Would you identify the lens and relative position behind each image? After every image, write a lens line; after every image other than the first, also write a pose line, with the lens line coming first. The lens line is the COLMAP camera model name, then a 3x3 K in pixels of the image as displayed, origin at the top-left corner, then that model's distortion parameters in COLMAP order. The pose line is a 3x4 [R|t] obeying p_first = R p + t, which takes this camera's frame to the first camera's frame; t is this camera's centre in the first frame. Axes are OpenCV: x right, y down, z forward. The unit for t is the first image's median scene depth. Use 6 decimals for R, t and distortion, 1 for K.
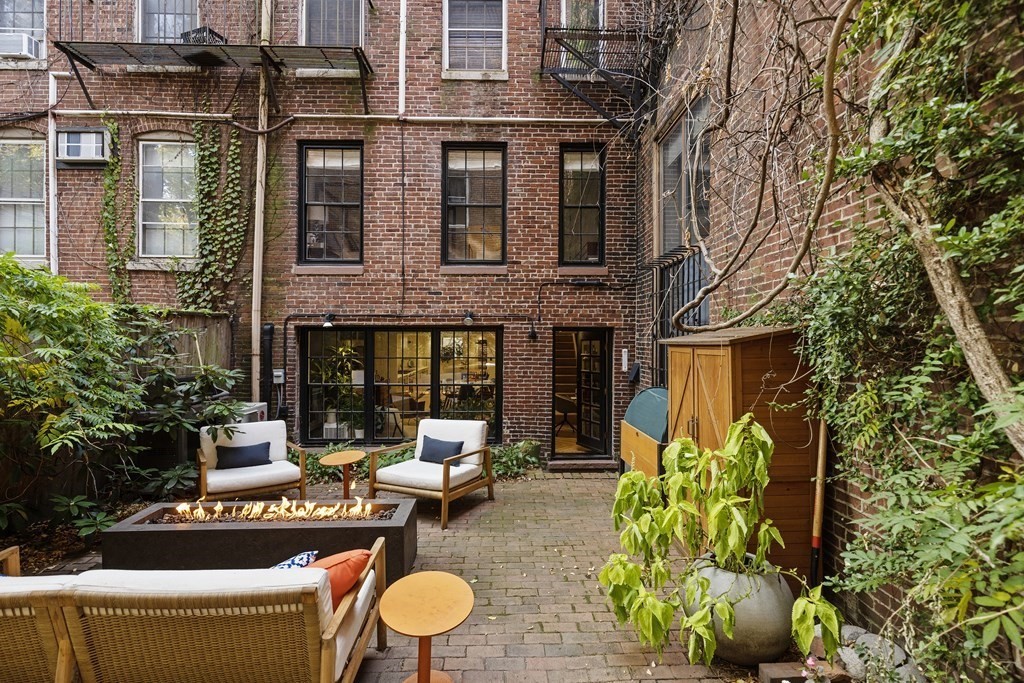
lens RADIAL K [[515.4, 0, 511.1], [0, 515.4, 338.9], [0, 0, 1]] dist [-0.001237, -0.001587]
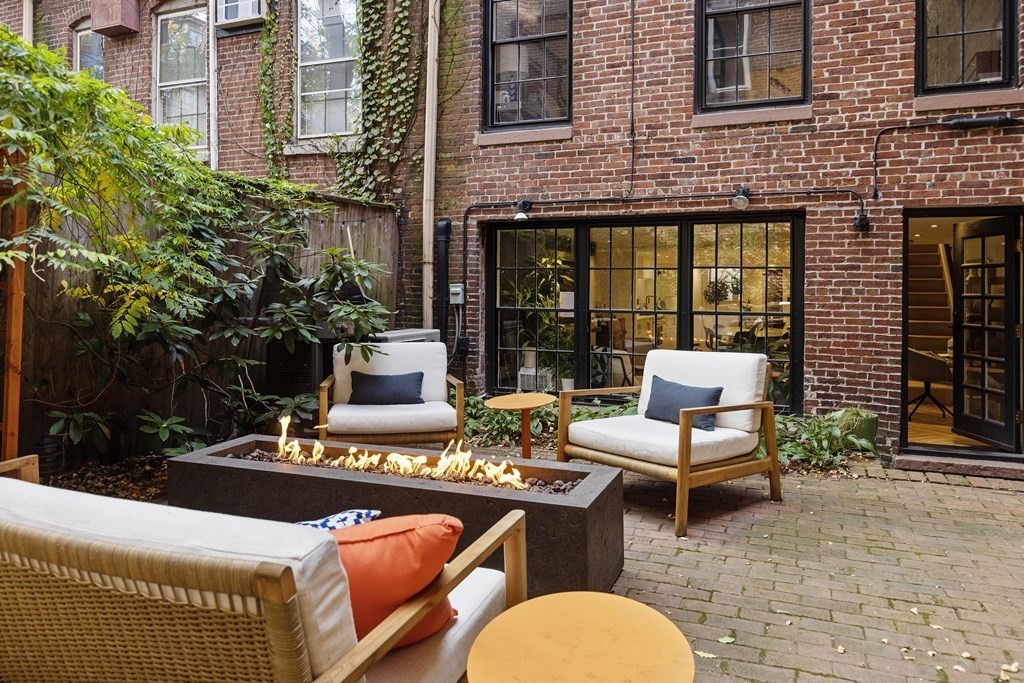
lens RADIAL K [[720.1, 0, 504.6], [0, 720.1, 282.3], [0, 0, 1]] dist [0.000771, -0.003175]
pose [[0.912851, 0.000776, -0.408292, 0.007417], [-0.004330, 0.999960, -0.007780, 0.066081], [0.408270, 0.008870, 0.912818, 0.138871]]
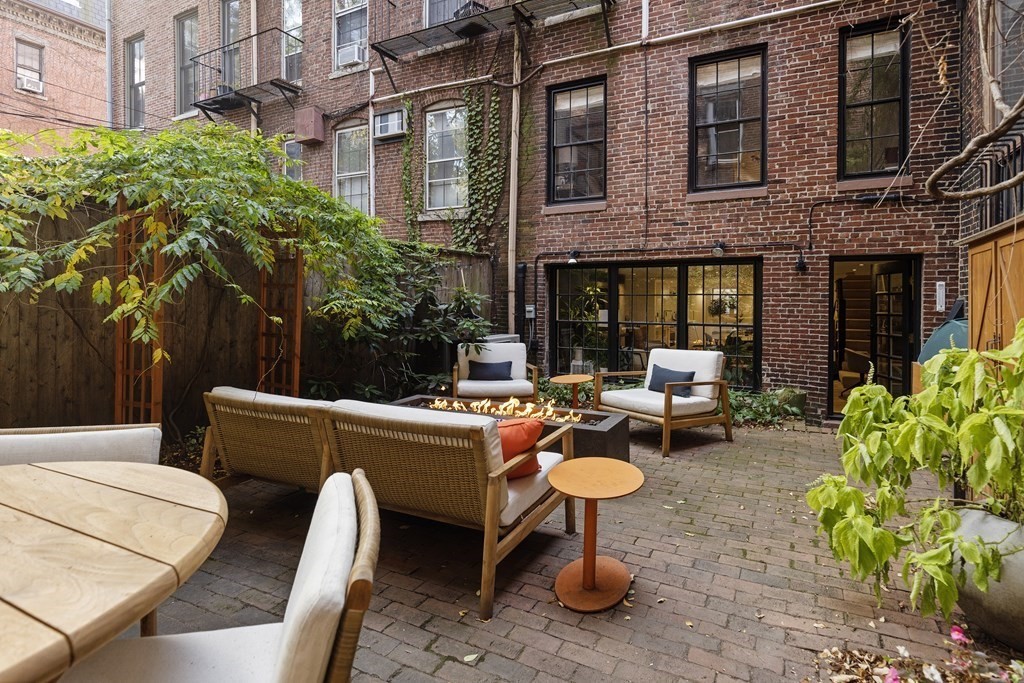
lens RADIAL K [[543.4, 0, 505.9], [0, 543.4, 304.1], [0, 0, 1]] dist [-0.002030, -0.001611]
pose [[0.866840, 0.004839, -0.498563, 0.069490], [-0.003216, 0.999986, 0.004113, 0.054140], [0.498576, -0.001962, 0.866844, -0.003153]]
